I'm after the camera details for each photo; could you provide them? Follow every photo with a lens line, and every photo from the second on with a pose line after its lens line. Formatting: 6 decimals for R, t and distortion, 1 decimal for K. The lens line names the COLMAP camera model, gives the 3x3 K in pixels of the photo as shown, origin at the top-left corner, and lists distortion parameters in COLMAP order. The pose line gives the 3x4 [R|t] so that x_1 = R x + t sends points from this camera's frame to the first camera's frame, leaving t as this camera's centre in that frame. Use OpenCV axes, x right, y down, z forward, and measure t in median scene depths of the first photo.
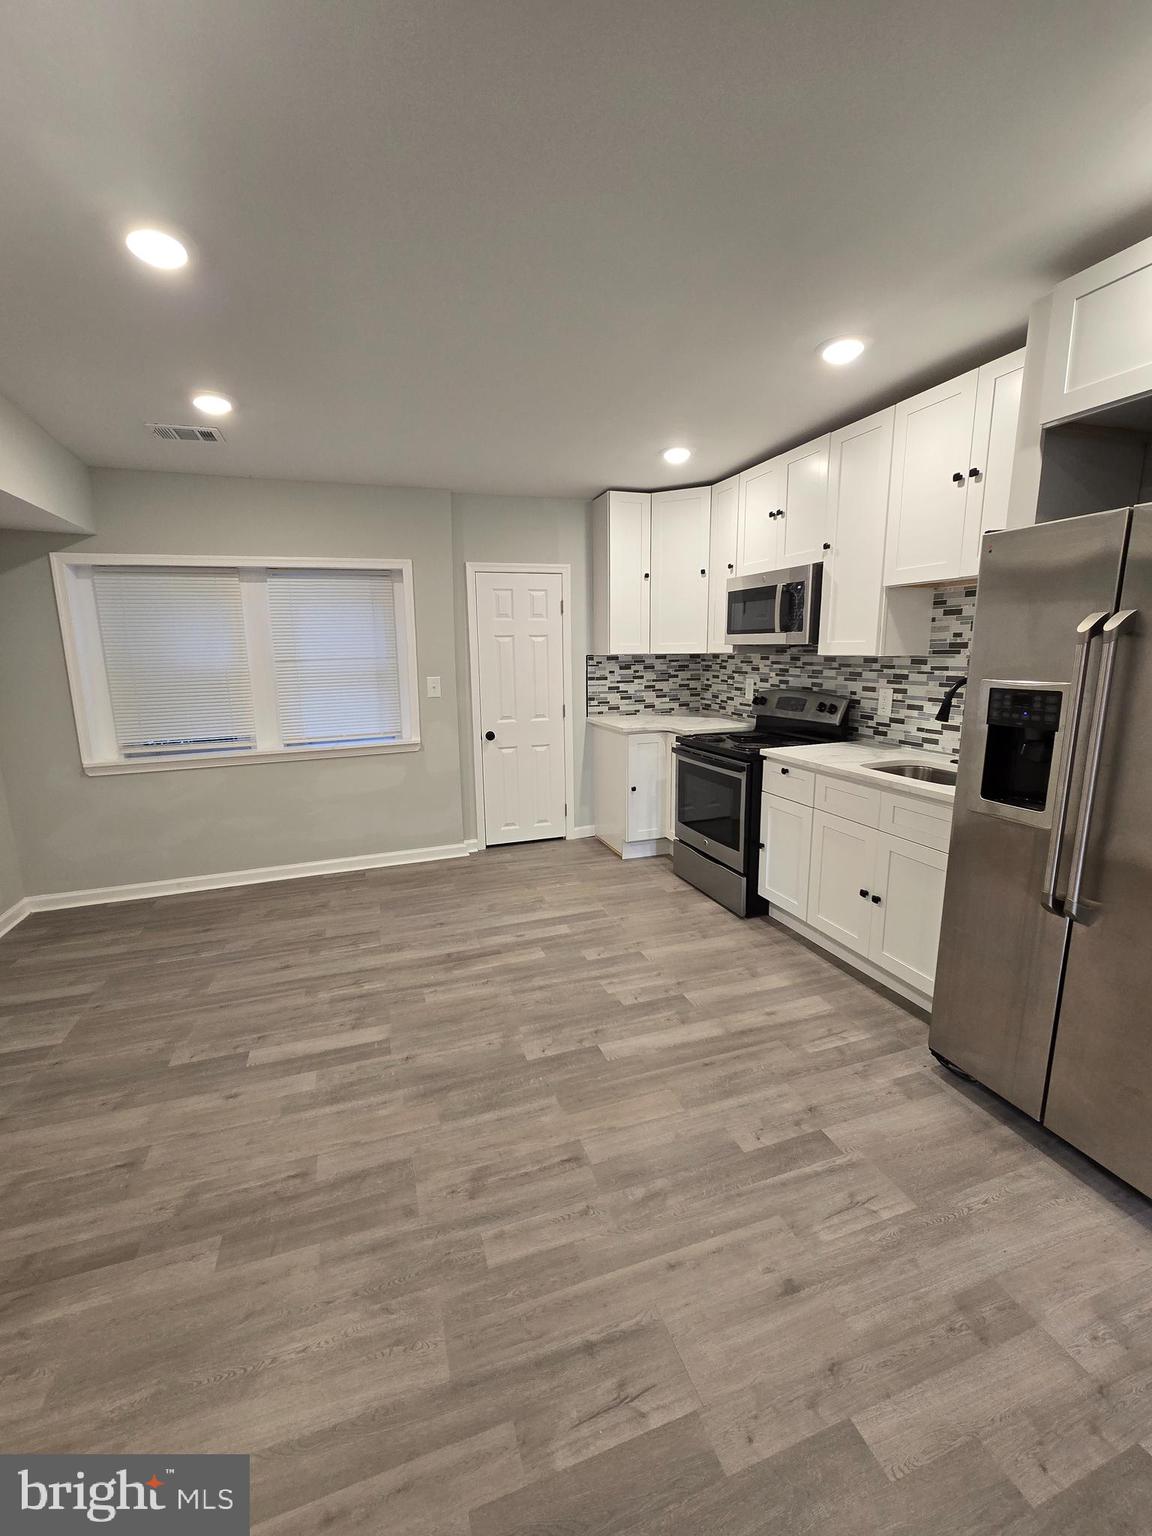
lens RADIAL K [[625.7, 0, 563.3], [0, 625.7, 764.1], [0, 0, 1]] dist [-0.003539, -0.000310]
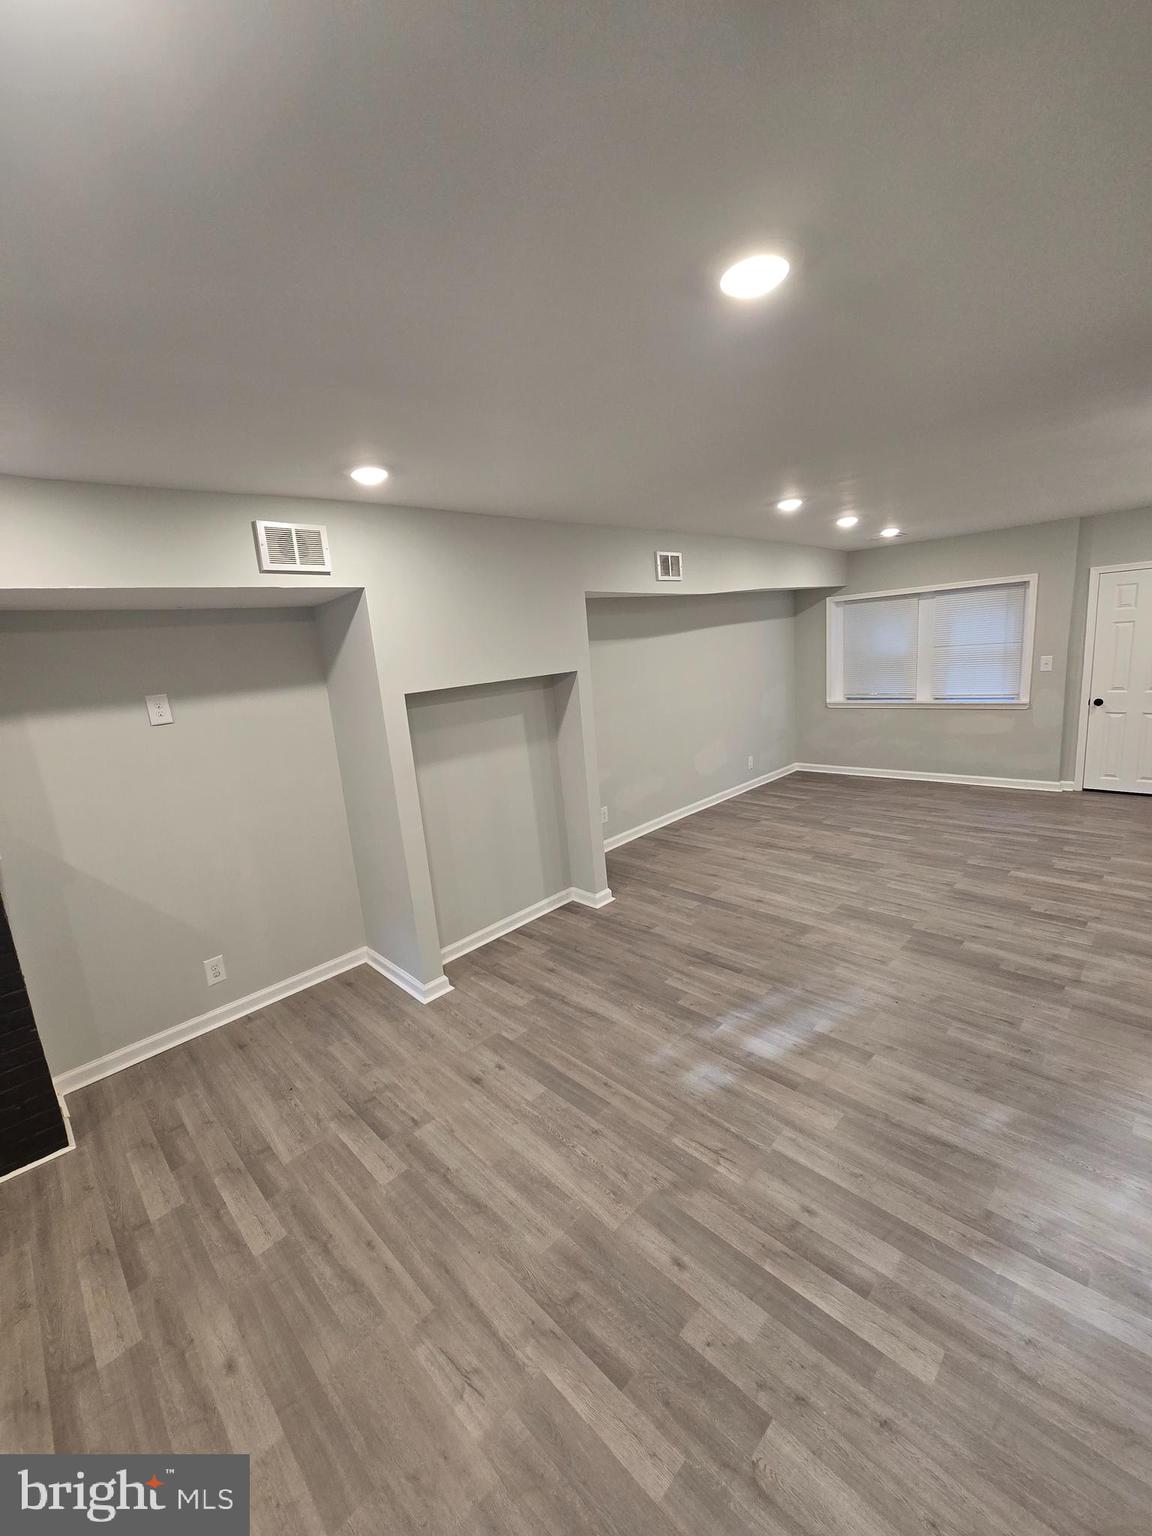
lens RADIAL K [[625.7, 0, 563.3], [0, 625.7, 764.1], [0, 0, 1]] dist [-0.003539, -0.000310]
pose [[0.429344, 0.157873, -0.889236, 0.761405], [-0.088316, 0.987223, 0.132629, 0.008748], [0.898813, 0.021590, 0.437801, -0.706967]]
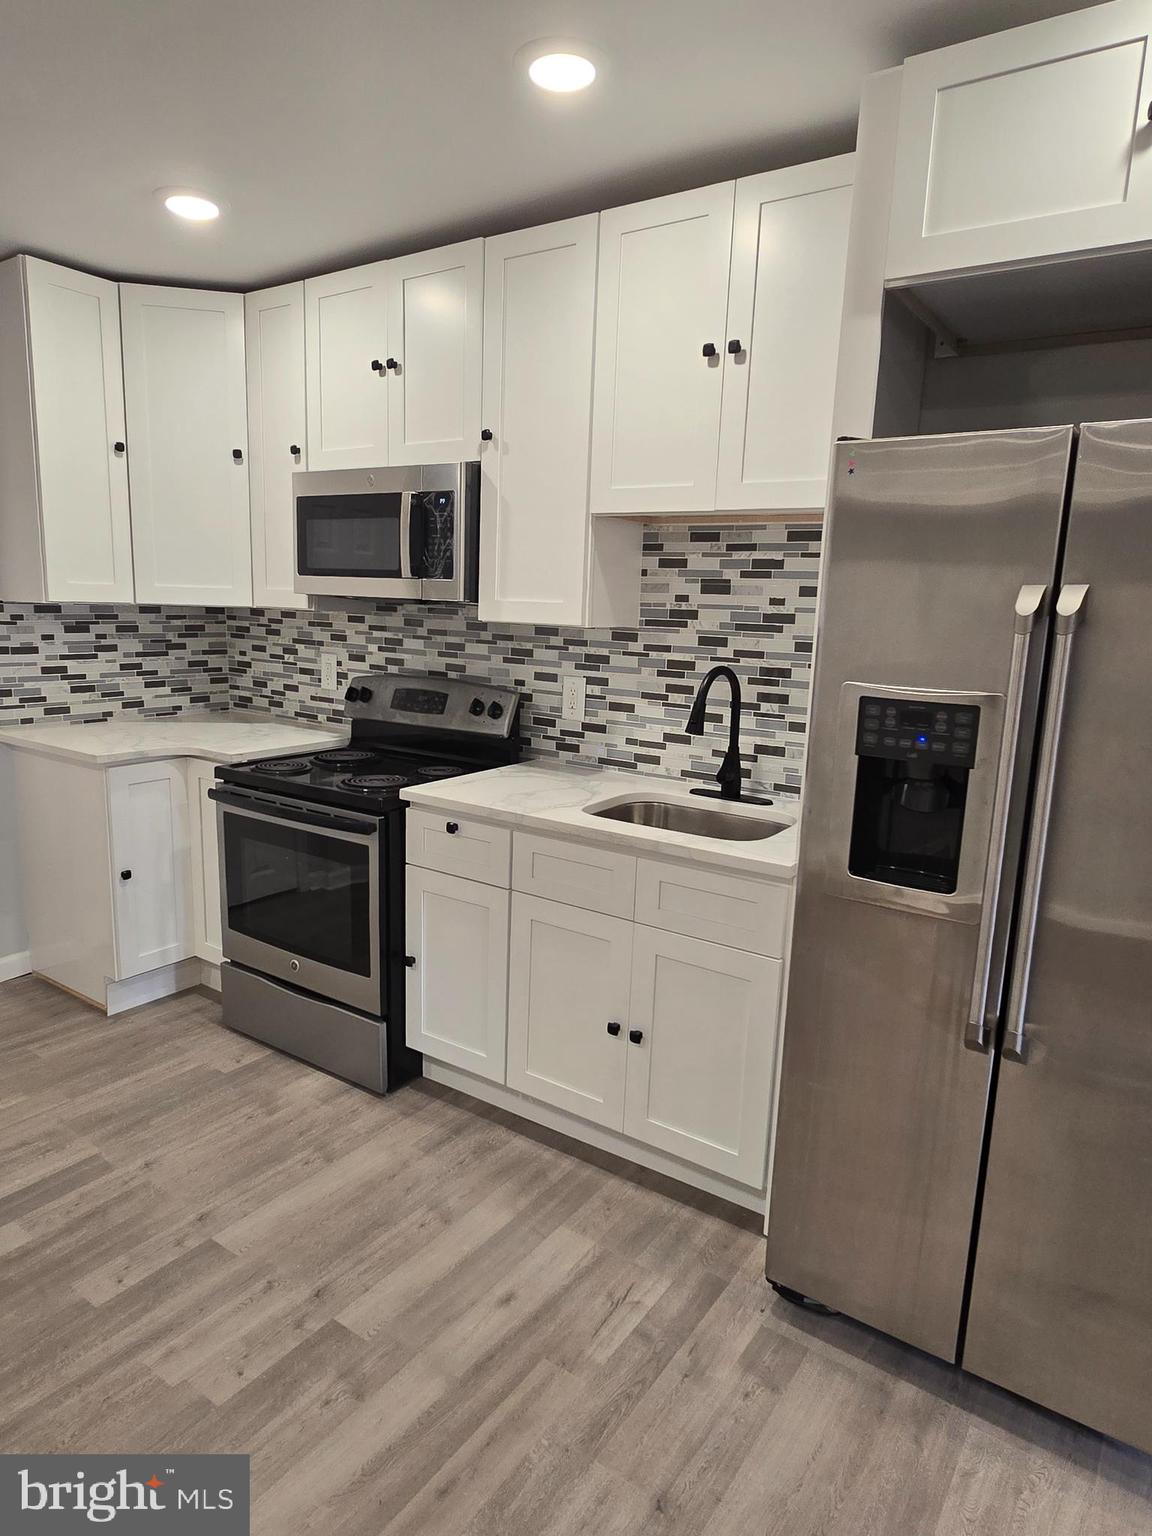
lens RADIAL K [[939.8, 0, 572.7], [0, 939.8, 770.4], [0, 0, 1]] dist [-0.001005, -0.002196]
pose [[0.802968, -0.066787, 0.592269, -0.051603], [0.064214, 0.997612, 0.025437, -0.051324], [-0.592553, 0.017607, 0.805339, 0.240850]]
